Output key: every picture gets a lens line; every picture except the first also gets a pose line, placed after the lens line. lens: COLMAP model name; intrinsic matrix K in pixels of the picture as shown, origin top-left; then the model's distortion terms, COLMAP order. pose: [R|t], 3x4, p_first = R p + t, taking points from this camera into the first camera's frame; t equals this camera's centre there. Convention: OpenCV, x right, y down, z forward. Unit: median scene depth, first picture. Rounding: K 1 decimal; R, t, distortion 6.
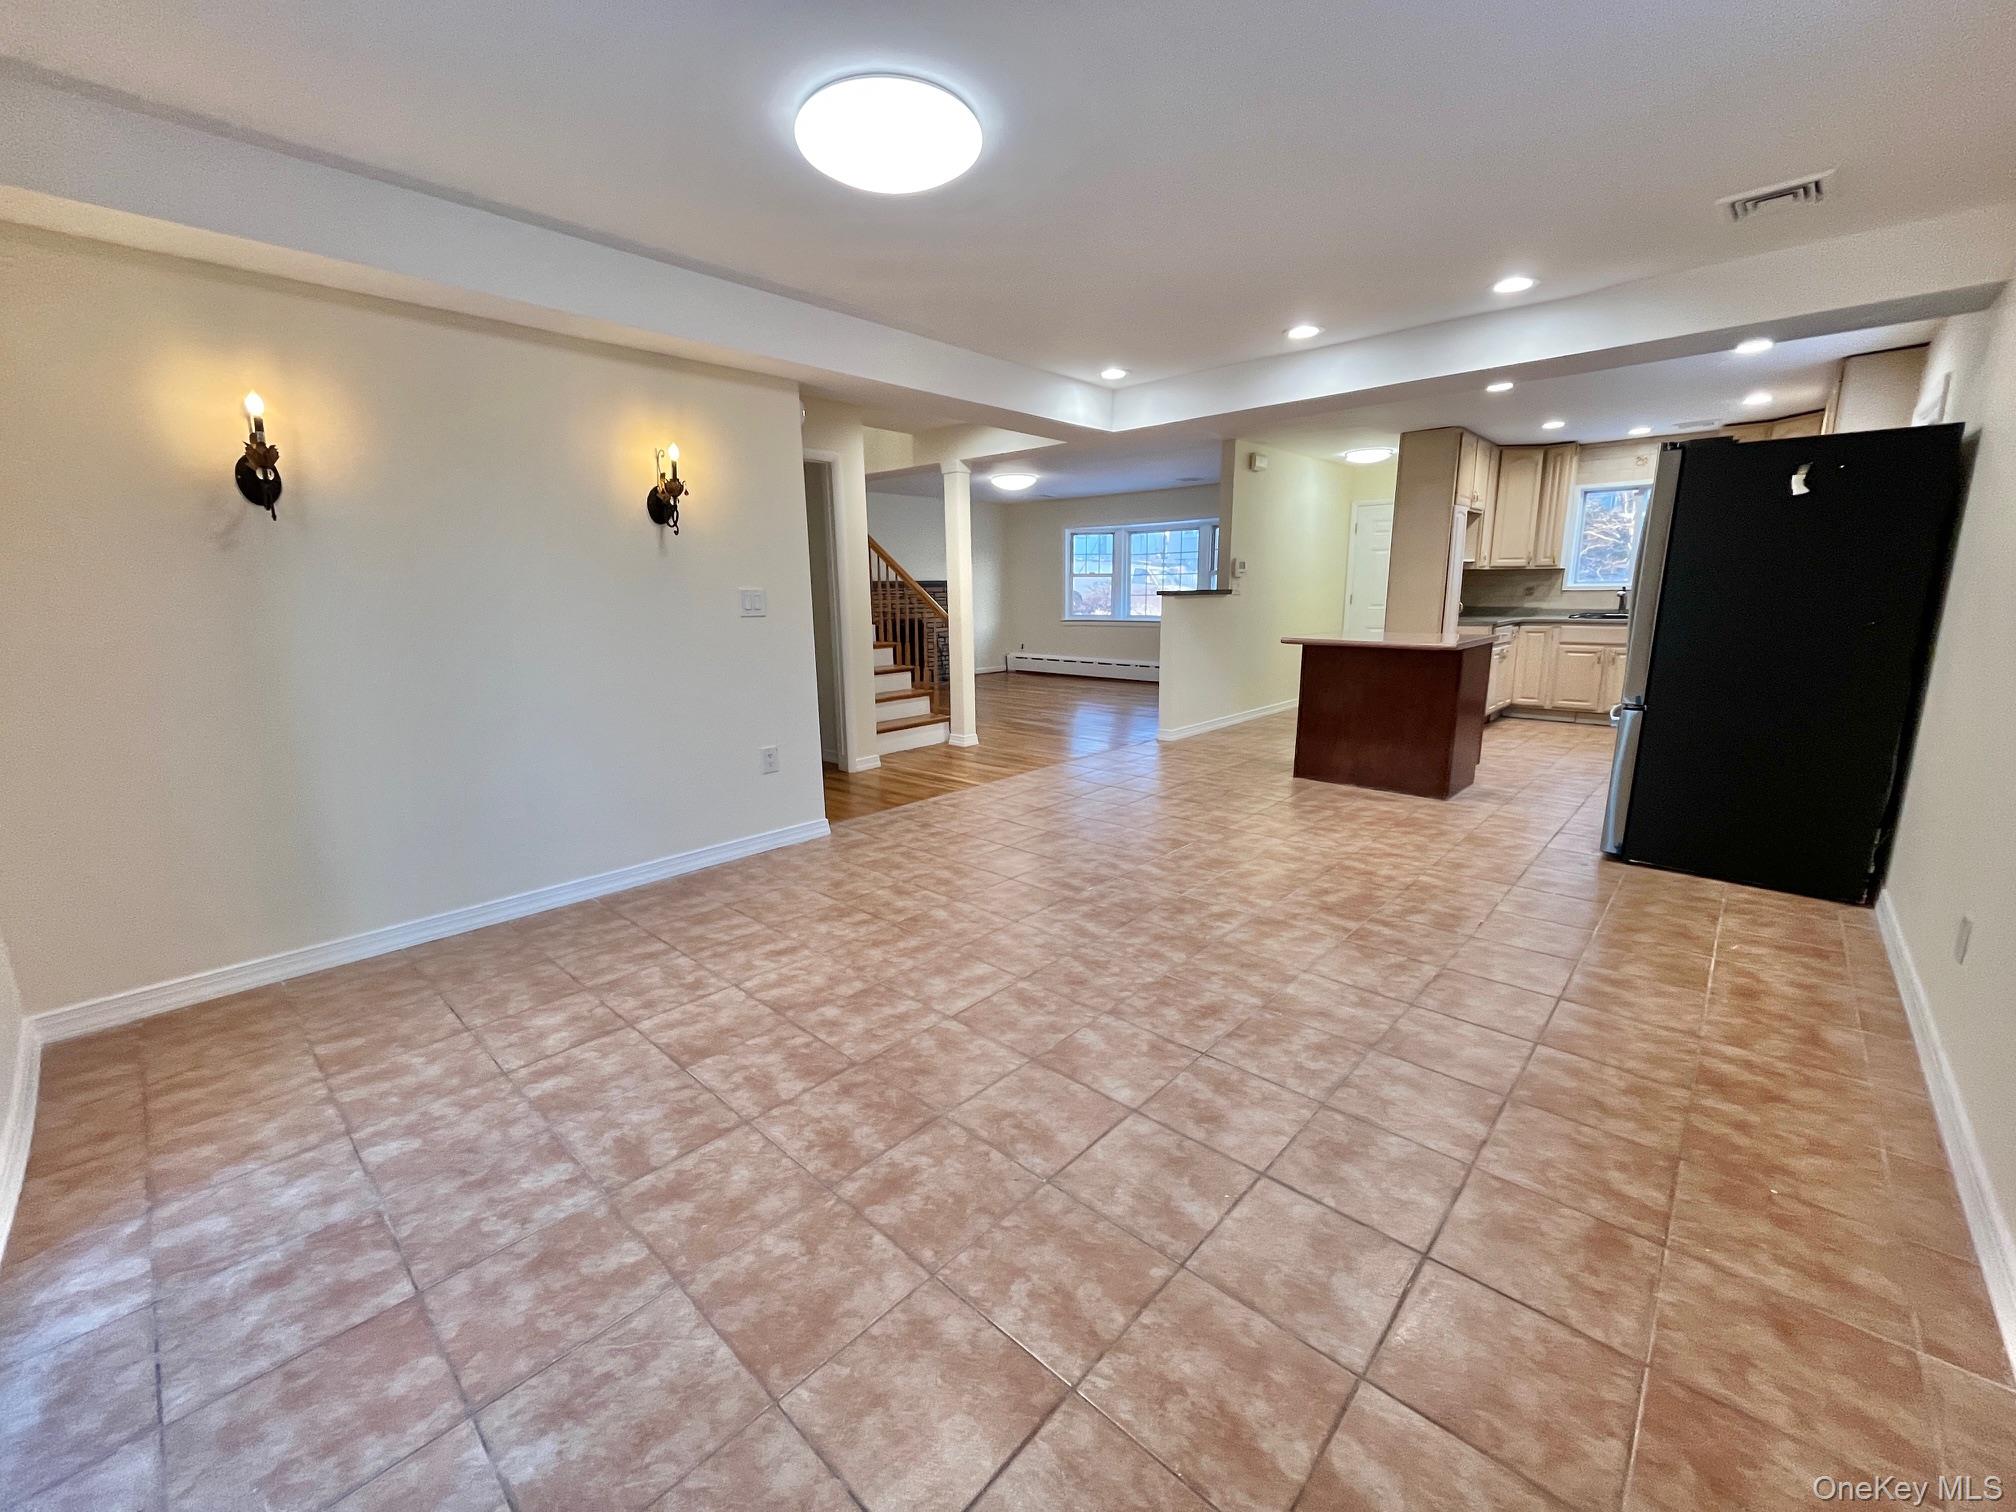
lens RADIAL K [[813.0, 0, 1004.9], [0, 813.0, 754.2], [0, 0, 1]] dist [-0.003108, -0.000362]
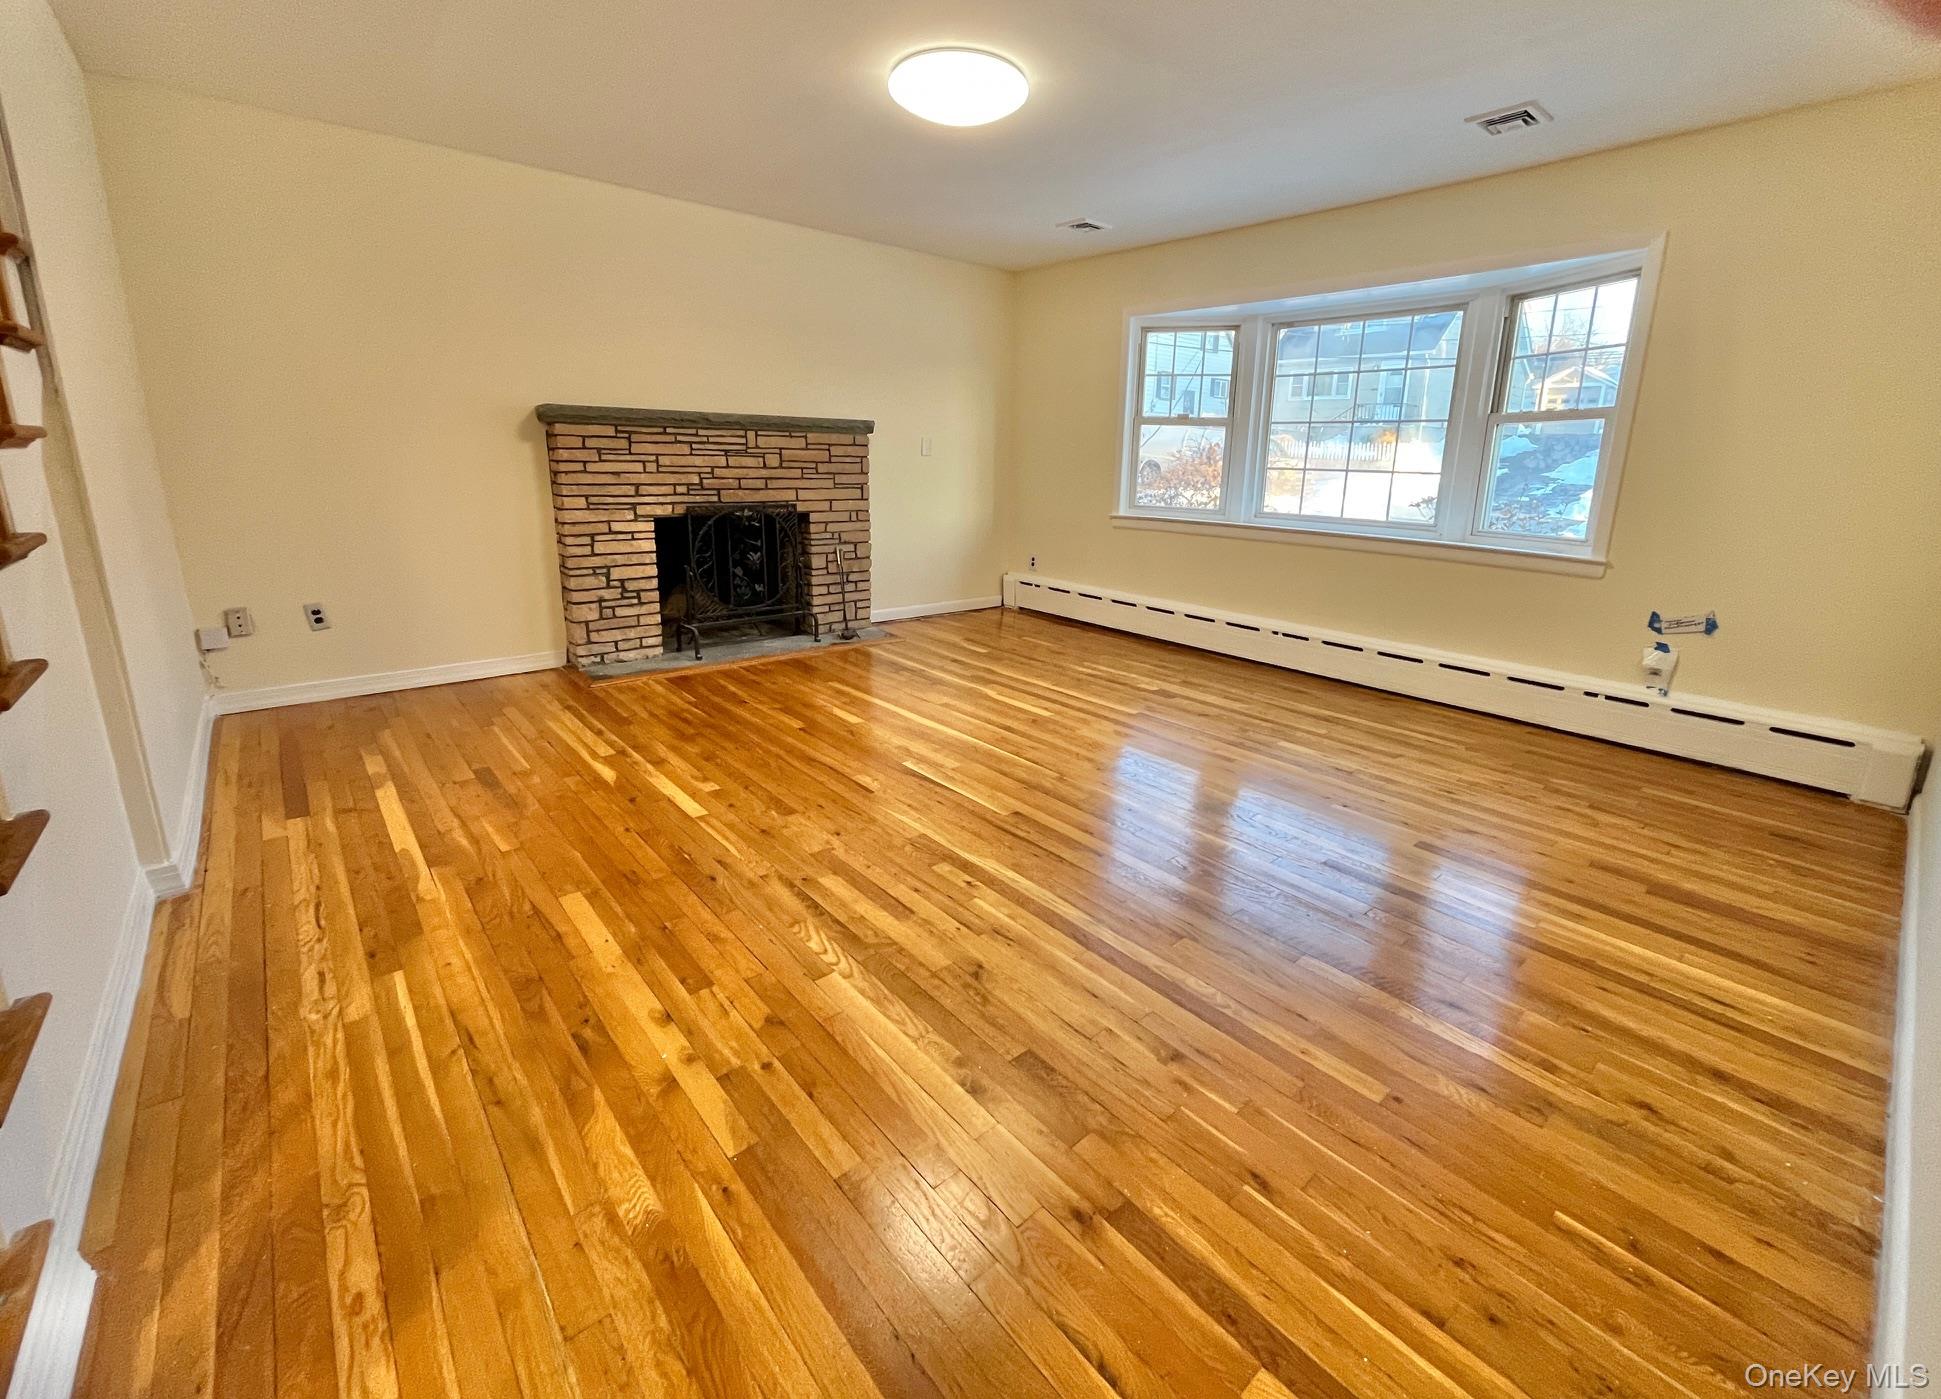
lens RADIAL K [[813.4, 0, 1003.1], [0, 813.4, 641.8], [0, 0, 1]] dist [-0.002305, 0.000495]
pose [[0.994773, 0.055663, -0.085600, 0.085839], [-0.053512, 0.998196, 0.027213, -0.168620], [0.086961, -0.022490, 0.995958, 0.870437]]
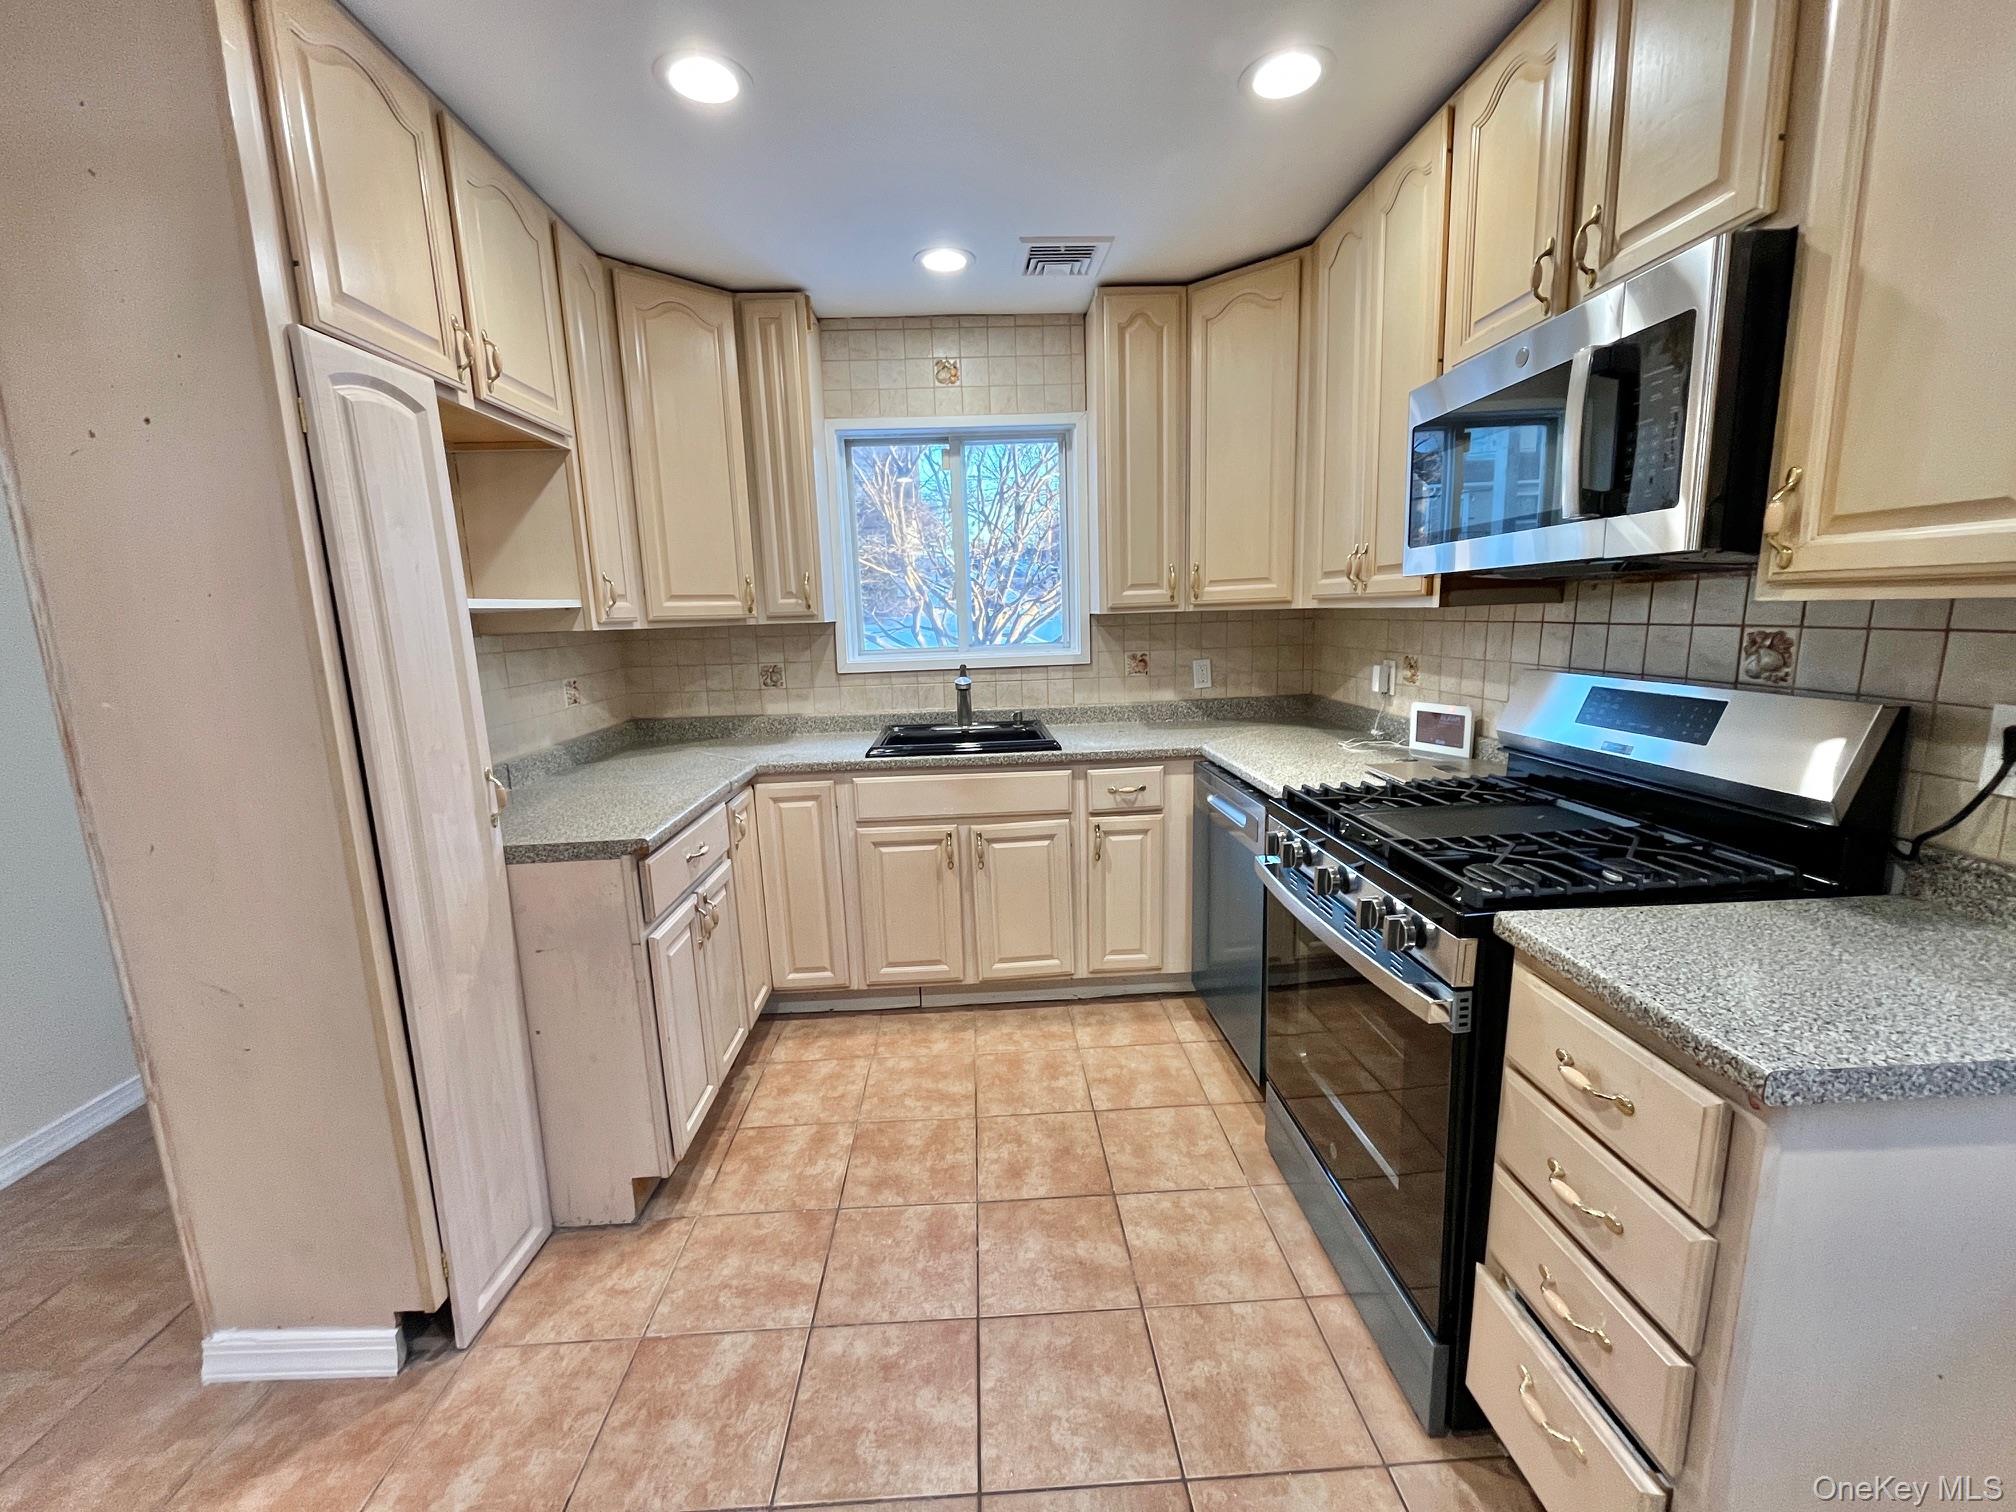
lens RADIAL K [[813.0, 0, 1005.7], [0, 813.0, 752.8], [0, 0, 1]] dist [-0.003108, -0.000362]
pose [[0.702649, -0.132408, 0.699109, 0.485939], [0.164173, 0.986191, 0.021775, -0.168798], [-0.692338, 0.099474, 0.714684, 0.698922]]
